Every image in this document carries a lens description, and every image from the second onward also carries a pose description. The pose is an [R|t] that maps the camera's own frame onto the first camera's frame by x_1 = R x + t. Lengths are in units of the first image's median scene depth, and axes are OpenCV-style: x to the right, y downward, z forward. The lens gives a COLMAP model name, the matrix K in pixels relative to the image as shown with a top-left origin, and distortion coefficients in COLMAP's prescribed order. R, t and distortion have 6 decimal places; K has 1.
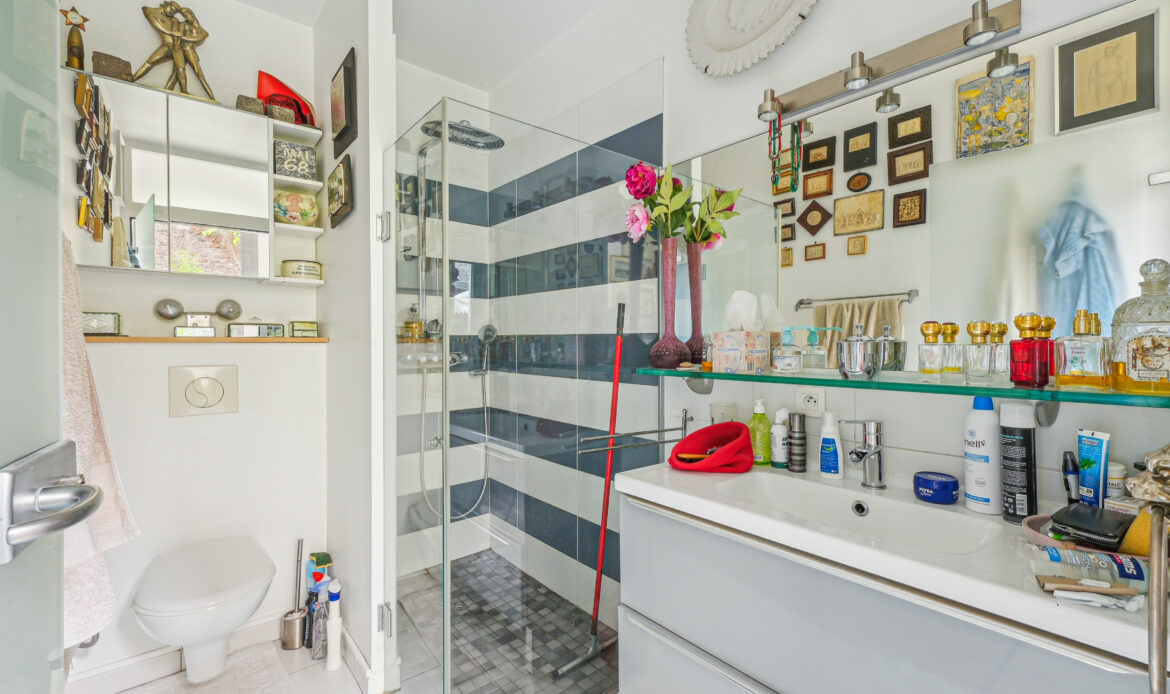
lens RADIAL K [[500.6, 0, 584.3], [0, 500.6, 346.5], [0, 0, 1]] dist [-0.001946, 0.000048]
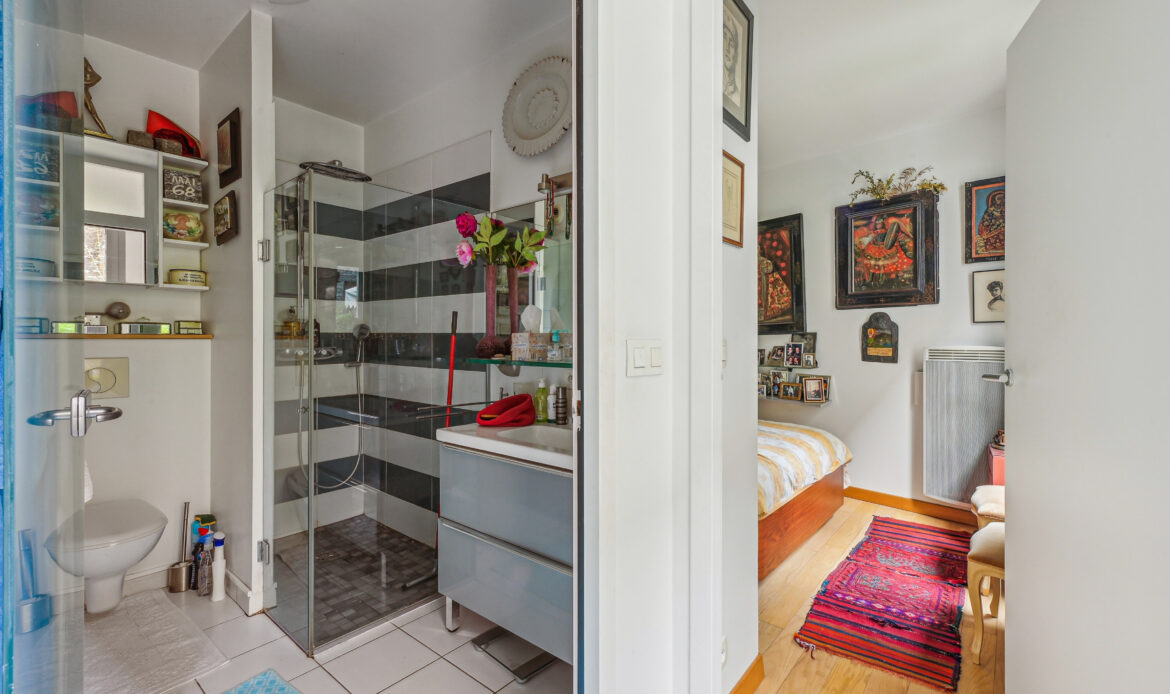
lens RADIAL K [[500.6, 0, 589.5], [0, 500.6, 340.3], [0, 0, 1]] dist [-0.001946, 0.000048]
pose [[0.981337, 0.002867, 0.192275, 0.153612], [-0.002190, 0.999991, -0.003730, -0.001985], [-0.192284, 0.003240, 0.981334, -0.373478]]
